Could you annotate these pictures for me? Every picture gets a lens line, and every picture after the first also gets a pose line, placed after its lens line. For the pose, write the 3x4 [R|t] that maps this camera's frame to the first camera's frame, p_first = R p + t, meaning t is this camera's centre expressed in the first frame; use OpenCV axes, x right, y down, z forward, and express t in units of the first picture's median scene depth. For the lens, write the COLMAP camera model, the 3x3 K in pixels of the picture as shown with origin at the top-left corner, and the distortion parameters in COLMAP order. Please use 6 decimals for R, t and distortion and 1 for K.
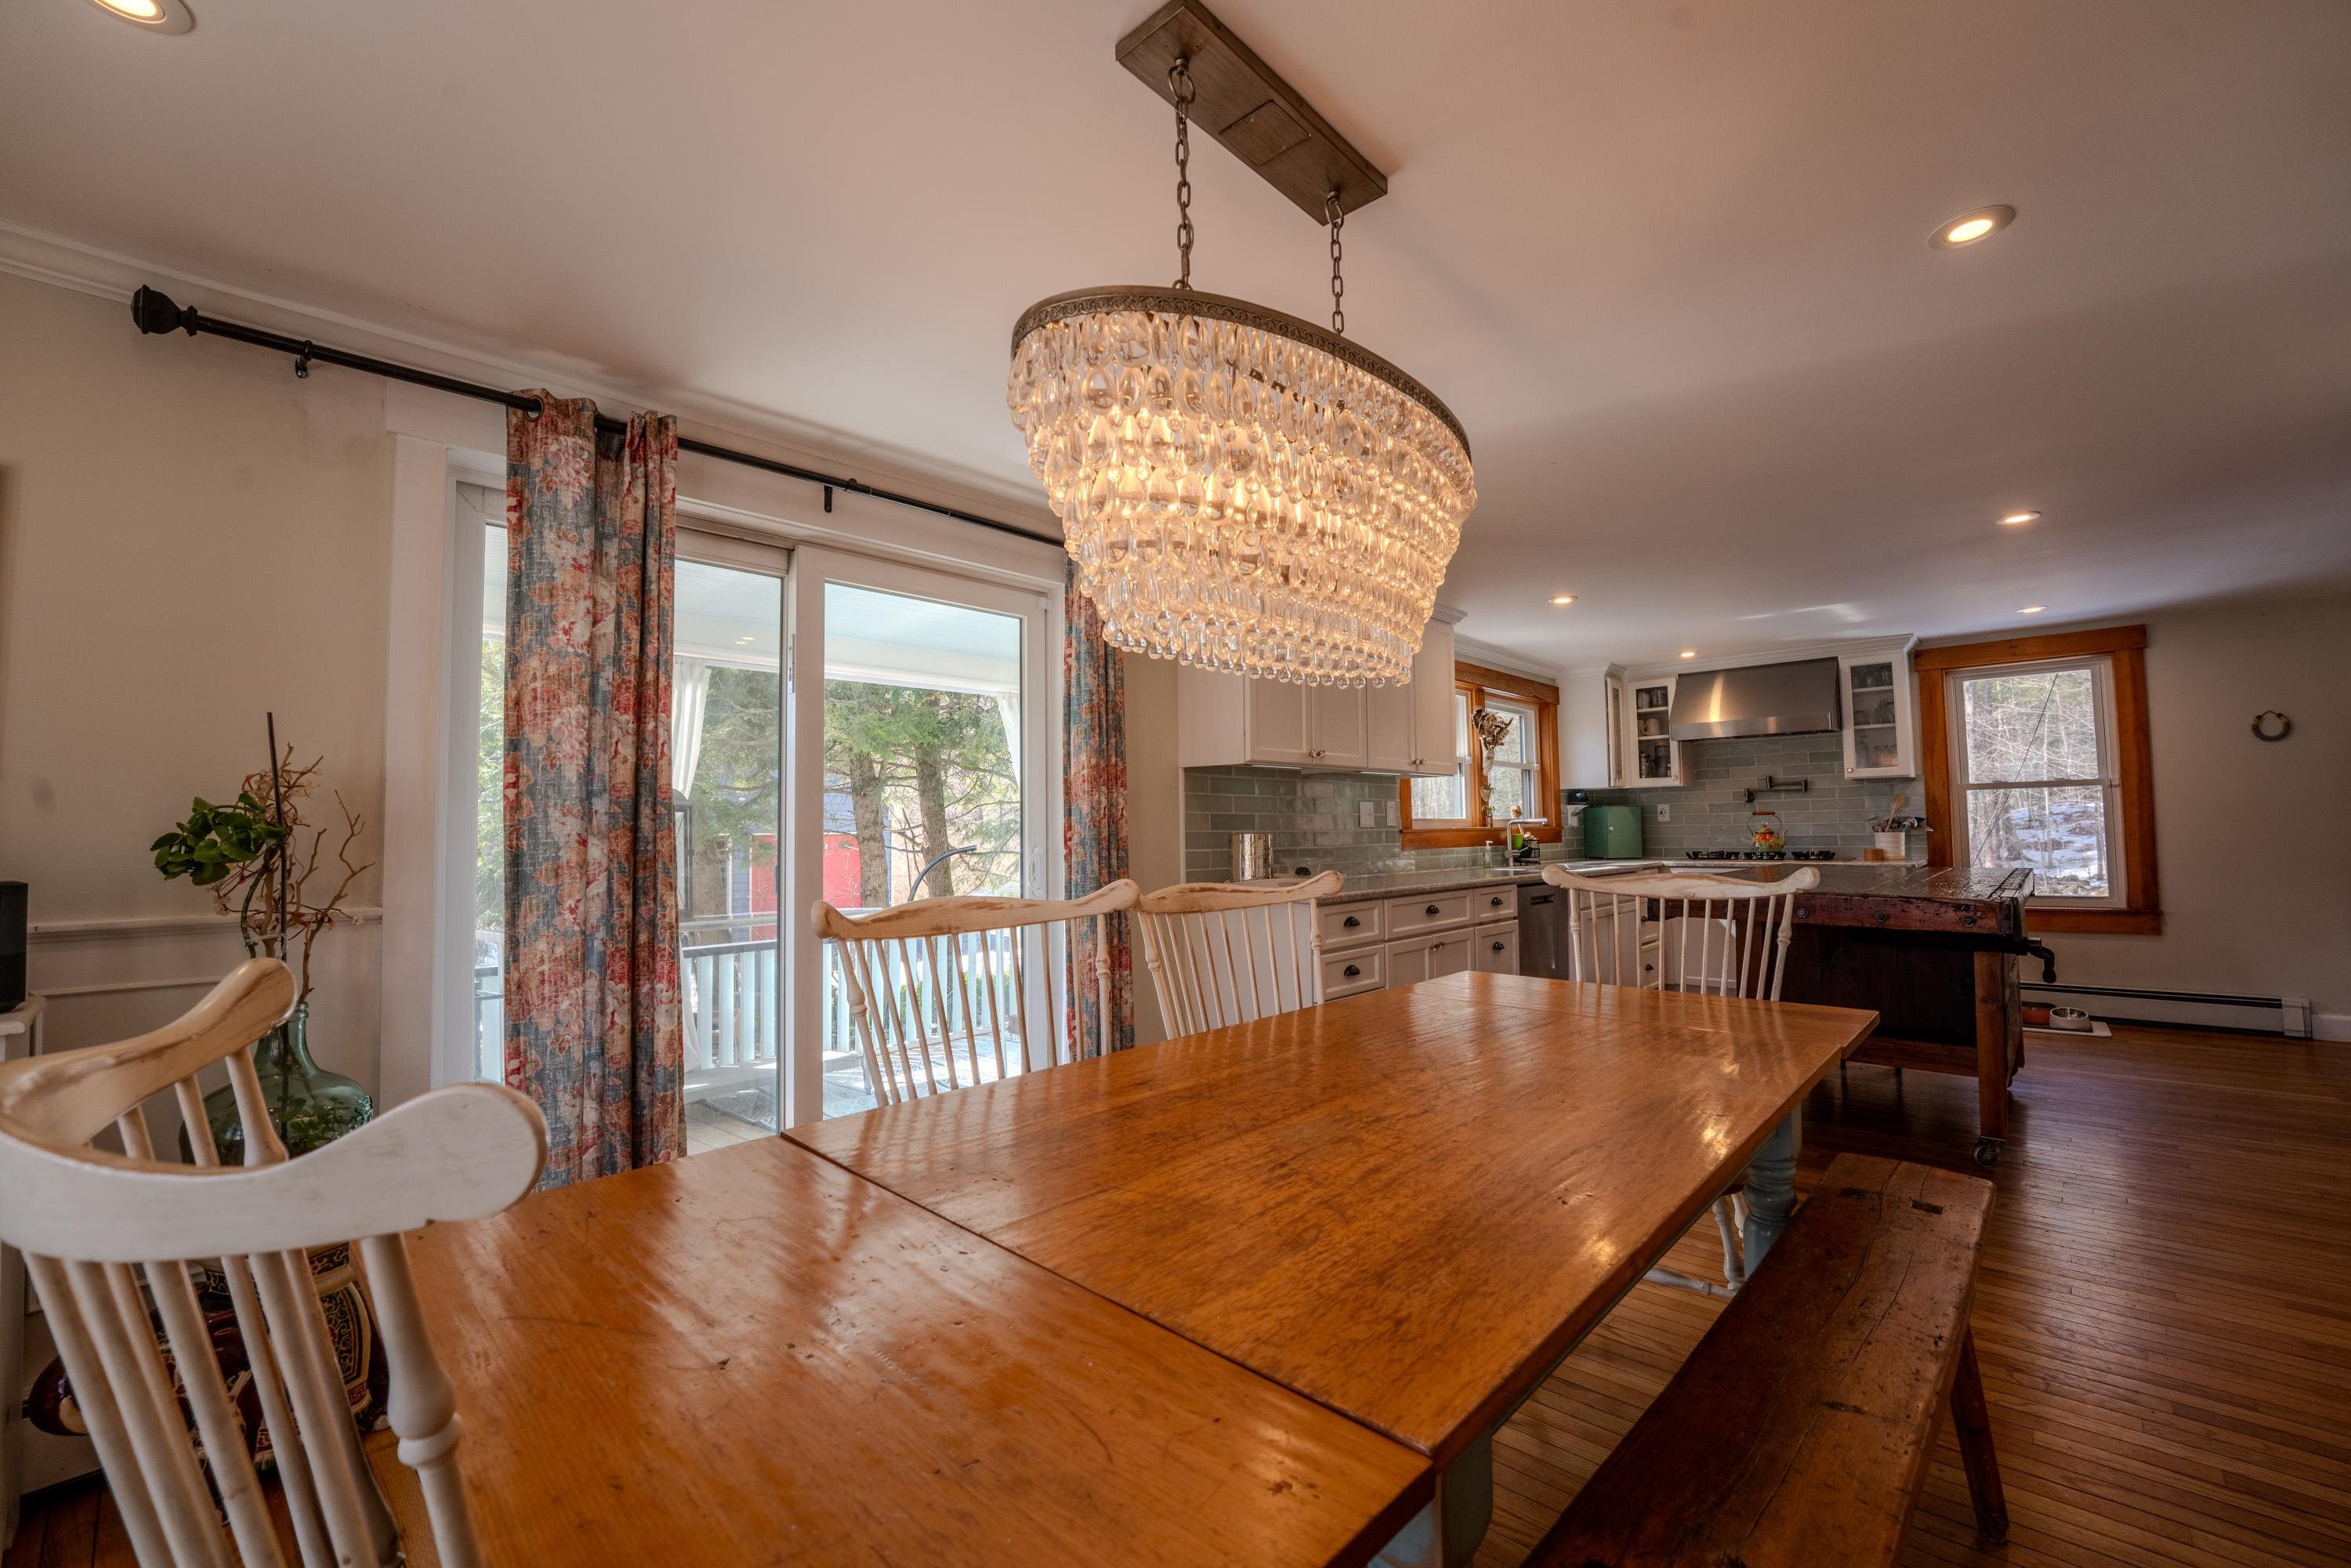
lens RADIAL K [[956.5, 0, 1168.7], [0, 956.5, 783.1], [0, 0, 1]] dist [-0.031236, 0.004870]
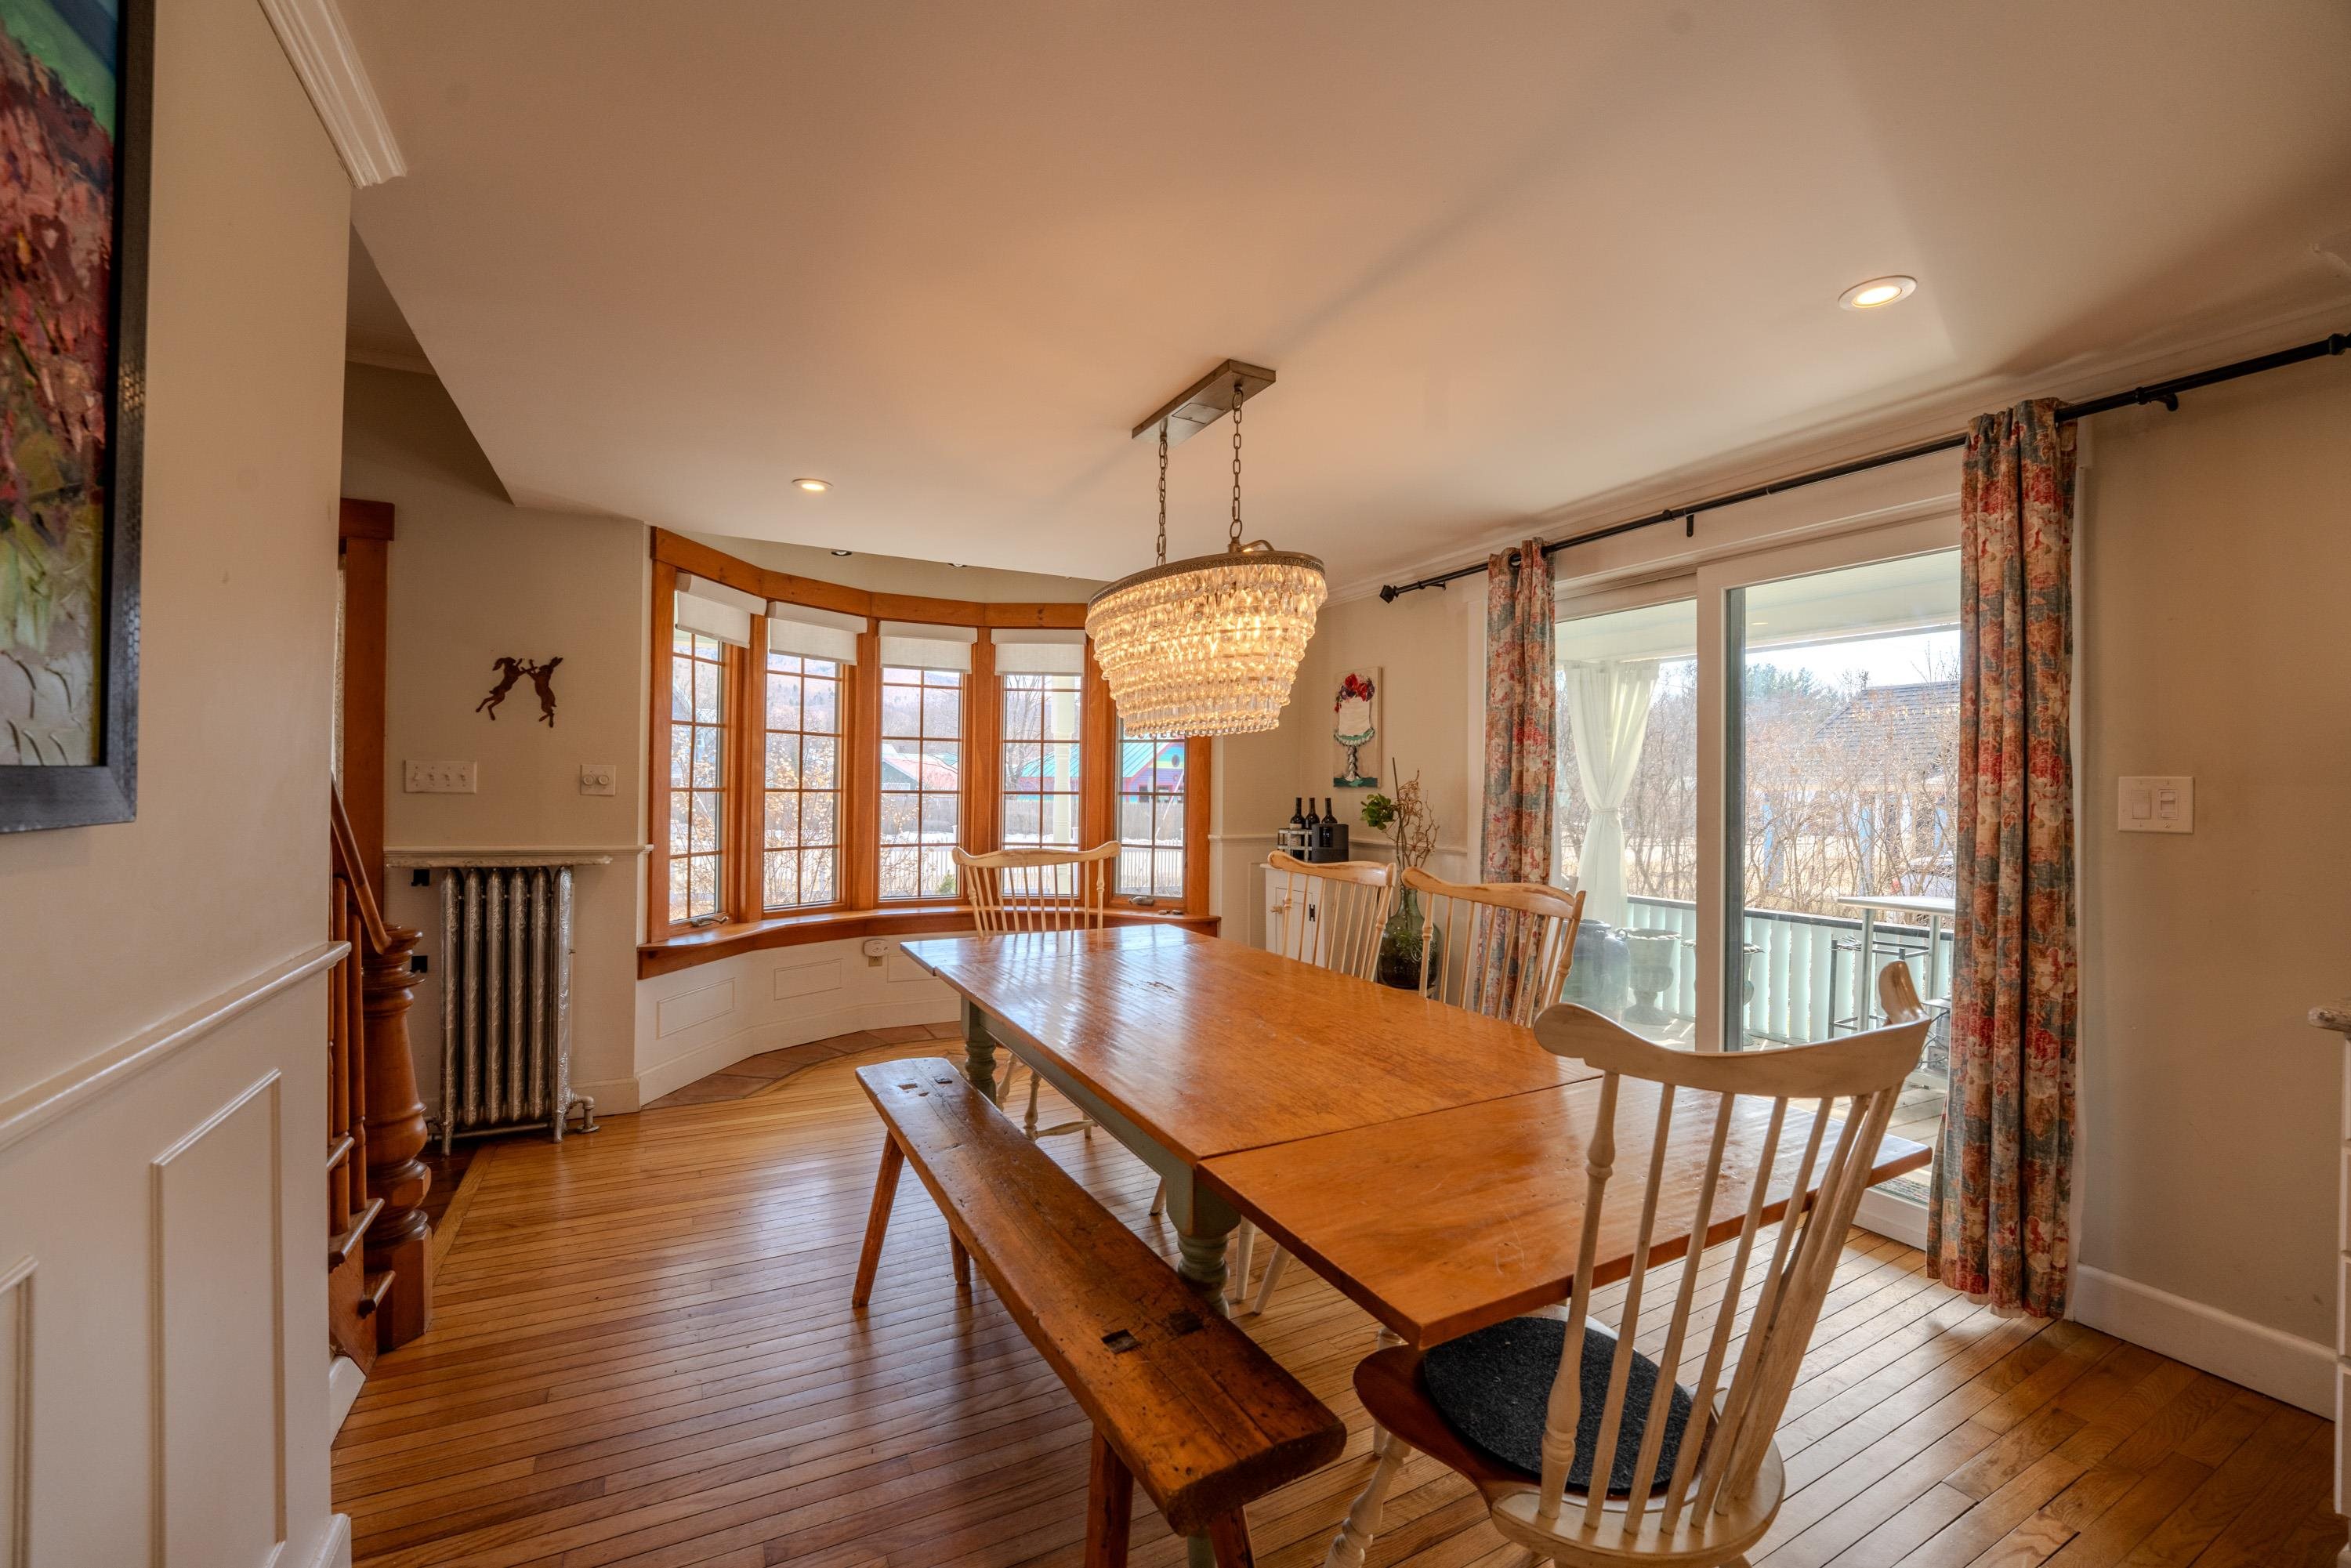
lens RADIAL K [[956.5, 0, 1168.7], [0, 956.5, 783.1], [0, 0, 1]] dist [-0.031236, 0.004870]
pose [[-0.327352, 0.005270, -0.944888, 0.533275], [0.039217, 0.999199, -0.008014, -0.005225], [0.944088, -0.039679, -0.327297, 0.457162]]
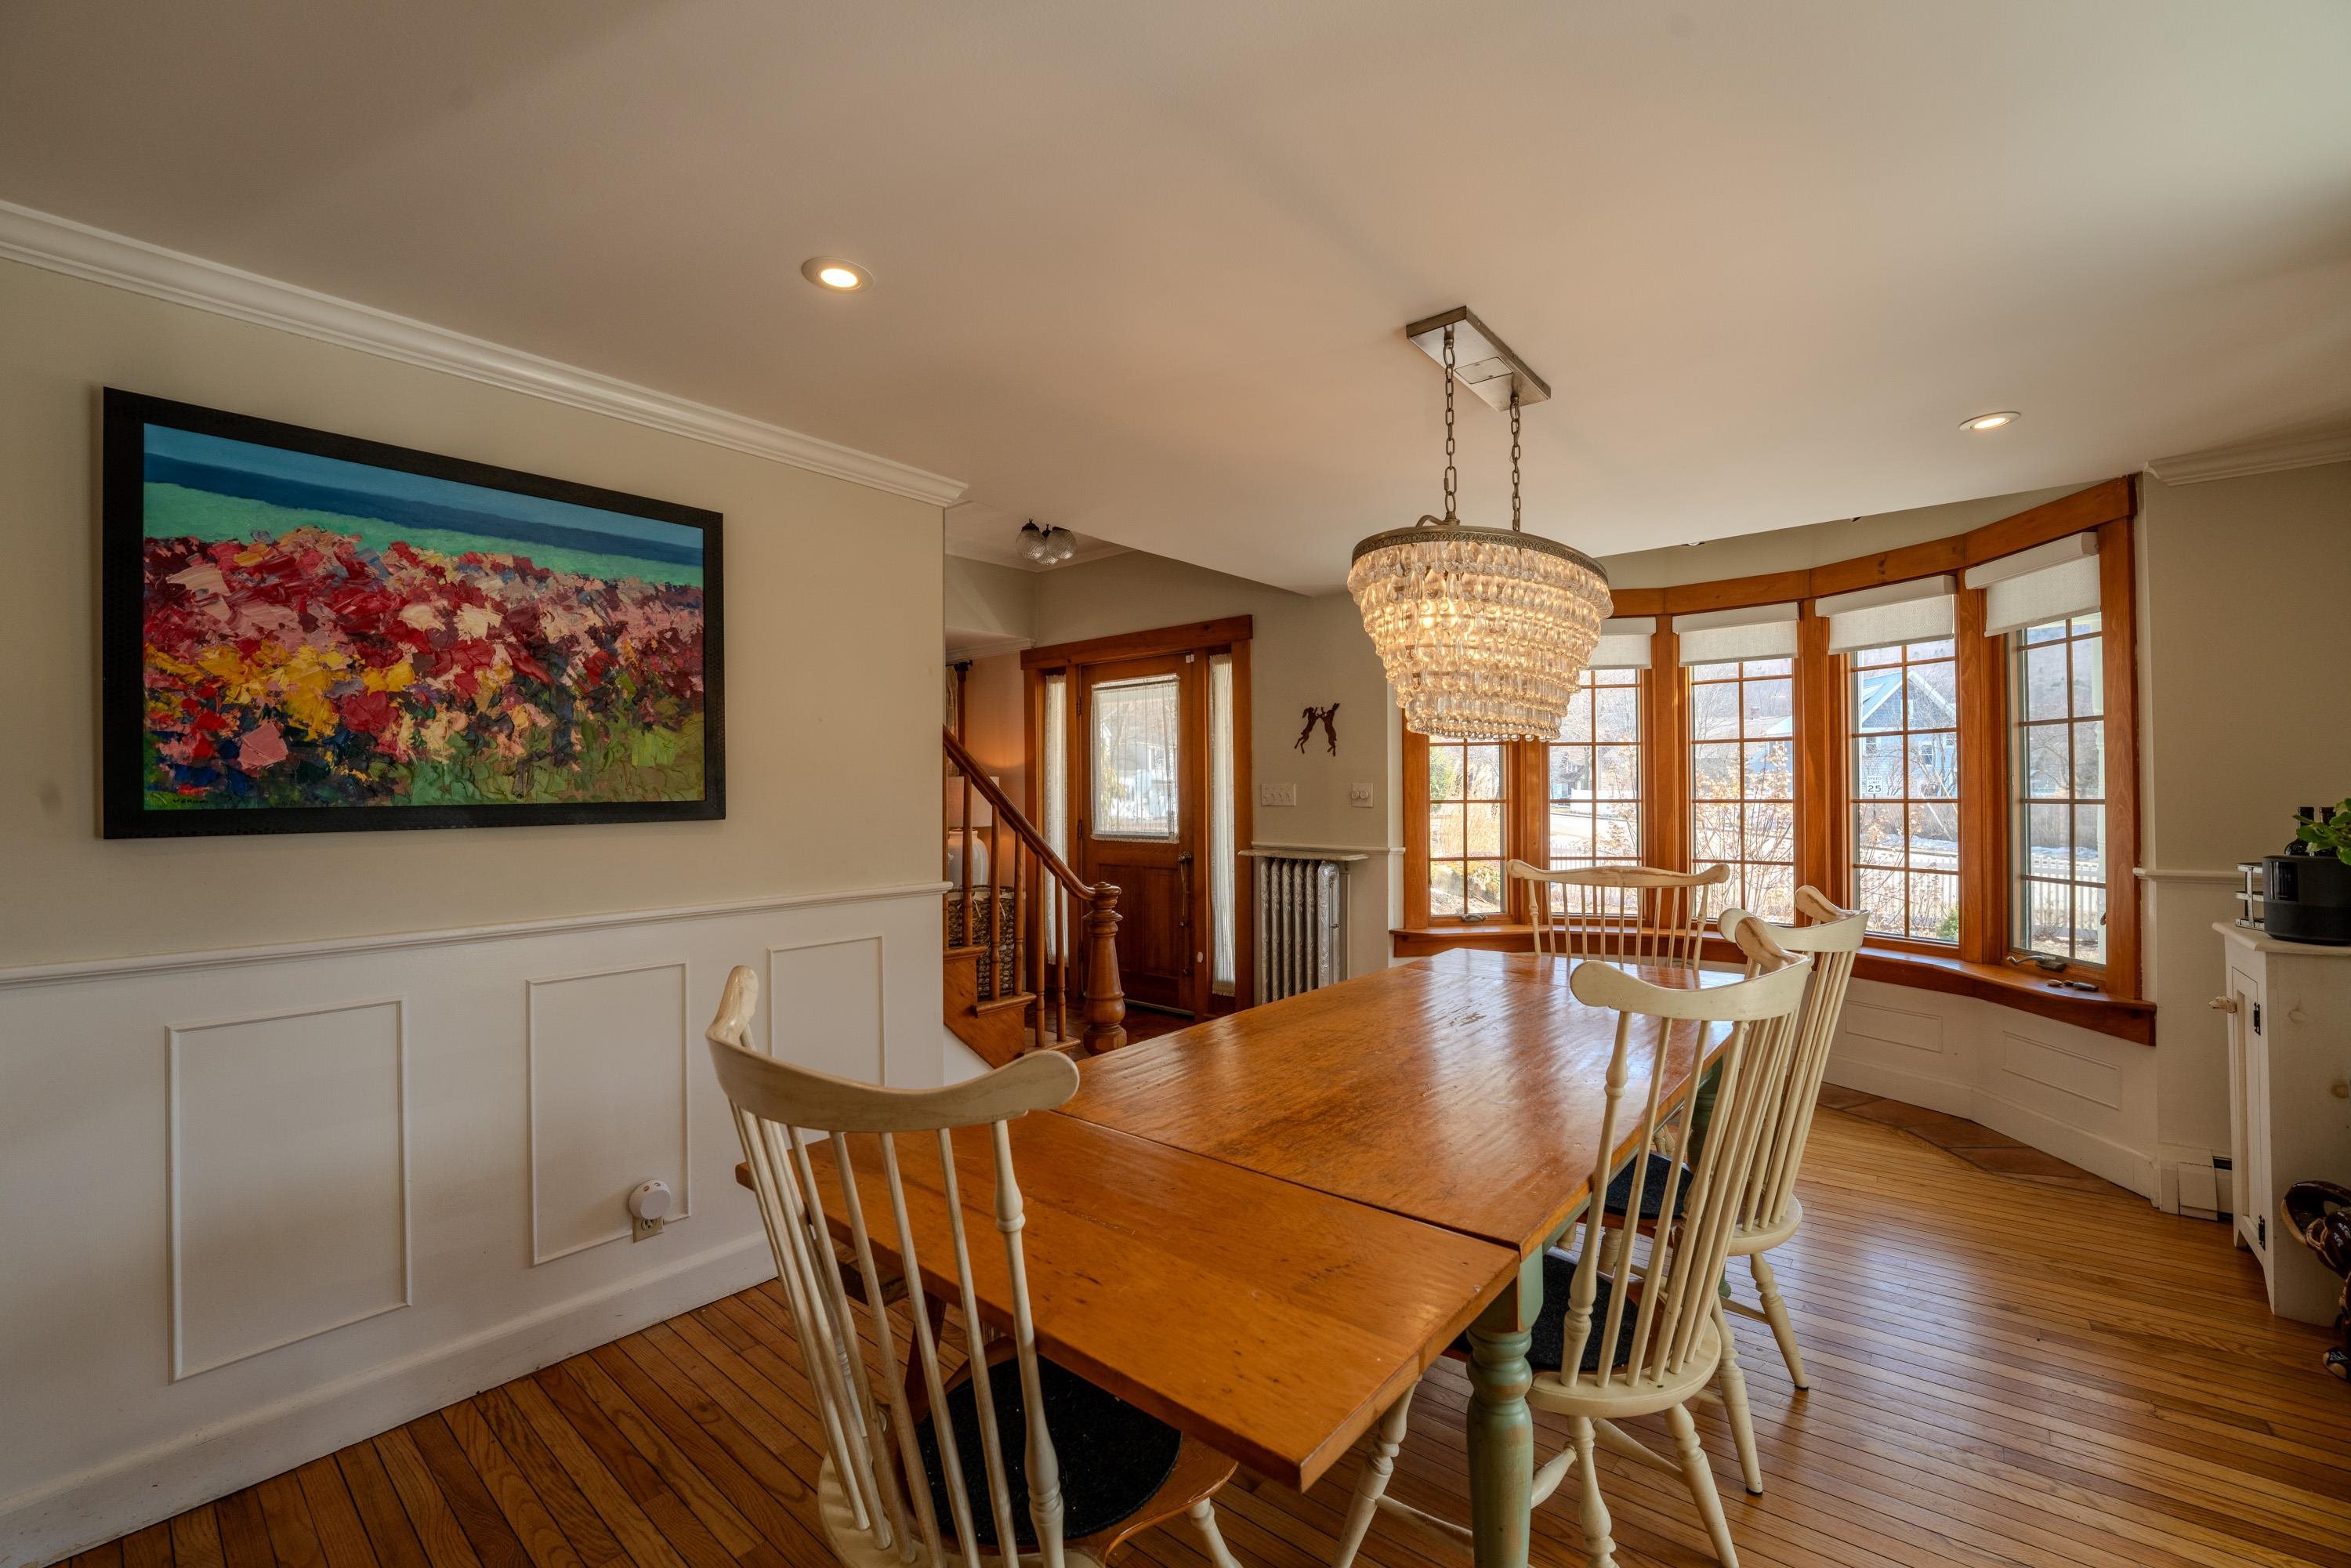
lens RADIAL K [[956.5, 0, 1168.7], [0, 956.5, 783.1], [0, 0, 1]] dist [-0.031236, 0.004870]
pose [[-0.998971, 0.019351, -0.041009, 0.201179], [0.021786, 0.997973, -0.059793, 0.010300], [0.039769, -0.060625, -0.997368, 0.750461]]
